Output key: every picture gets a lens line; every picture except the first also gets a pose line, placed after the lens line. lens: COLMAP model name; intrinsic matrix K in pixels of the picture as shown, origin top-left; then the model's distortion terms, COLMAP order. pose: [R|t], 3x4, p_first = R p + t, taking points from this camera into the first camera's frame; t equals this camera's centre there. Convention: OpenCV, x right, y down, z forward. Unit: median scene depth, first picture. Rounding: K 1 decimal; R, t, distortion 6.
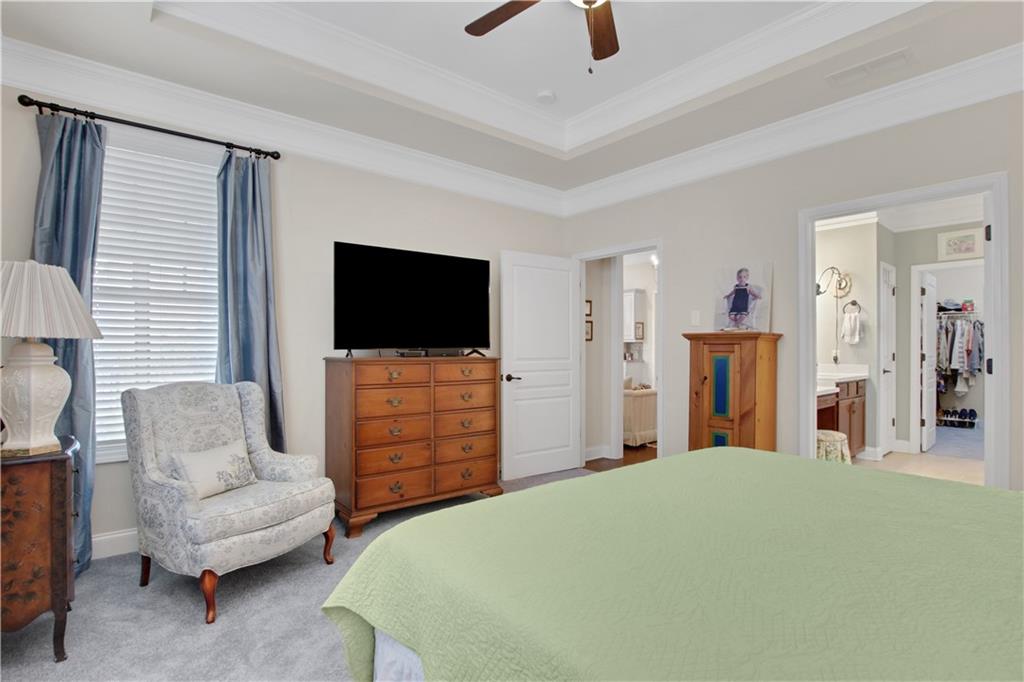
lens RADIAL K [[509.2, 0, 500.8], [0, 509.2, 349.5], [0, 0, 1]] dist [-0.032900, 0.004170]
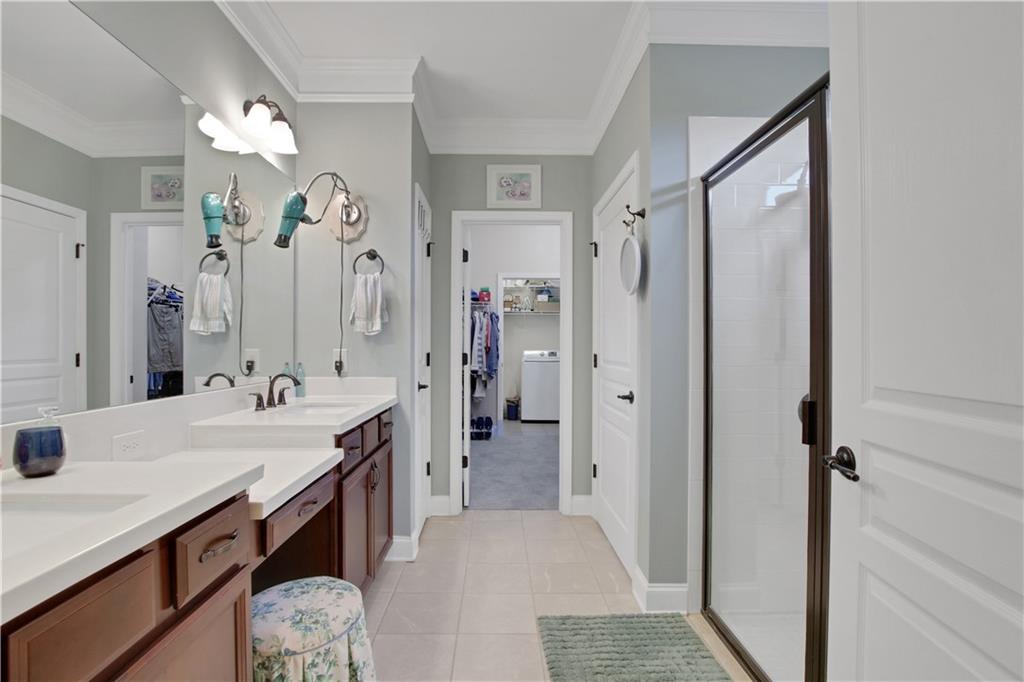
lens RADIAL K [[497.3, 0, 500.9], [0, 497.3, 345.4], [0, 0, 1]] dist [-0.038450, 0.005808]
pose [[0.632964, 0.001717, 0.774179, 0.385669], [-0.000005, 0.999998, -0.002214, -0.000569], [-0.774181, 0.001398, 0.632963, 0.562469]]
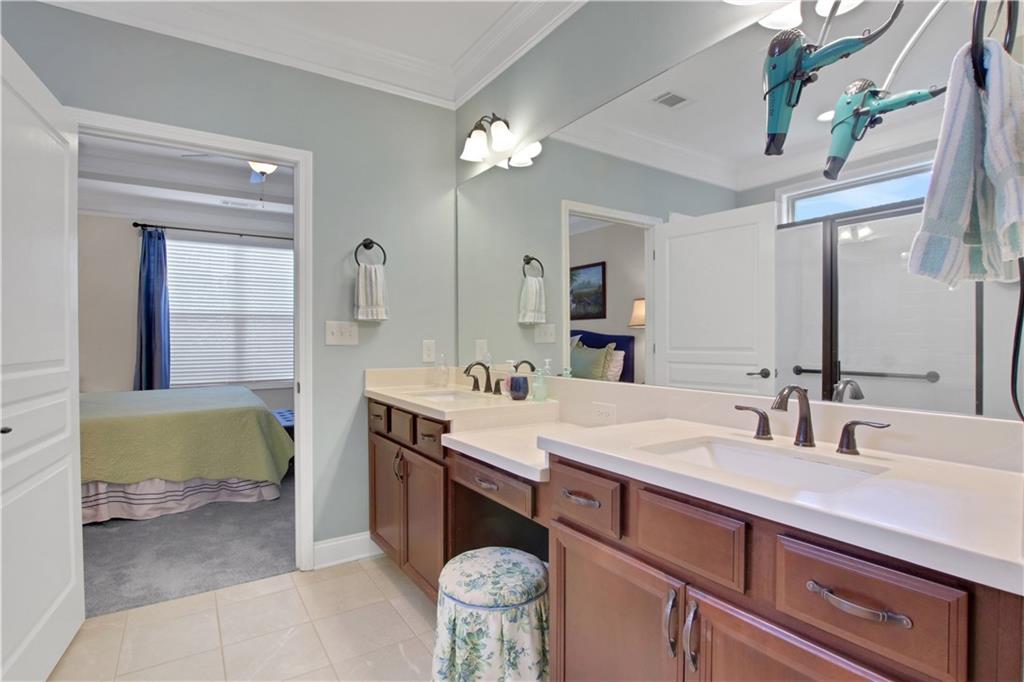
lens RADIAL K [[497.3, 0, 508.2], [0, 497.3, 334.9], [0, 0, 1]] dist [-0.038450, 0.005808]
pose [[-0.105356, -0.015784, -0.994309, 0.803740], [-0.012325, 0.999818, -0.014565, 0.003567], [0.994358, 0.010721, -0.105531, 0.844996]]
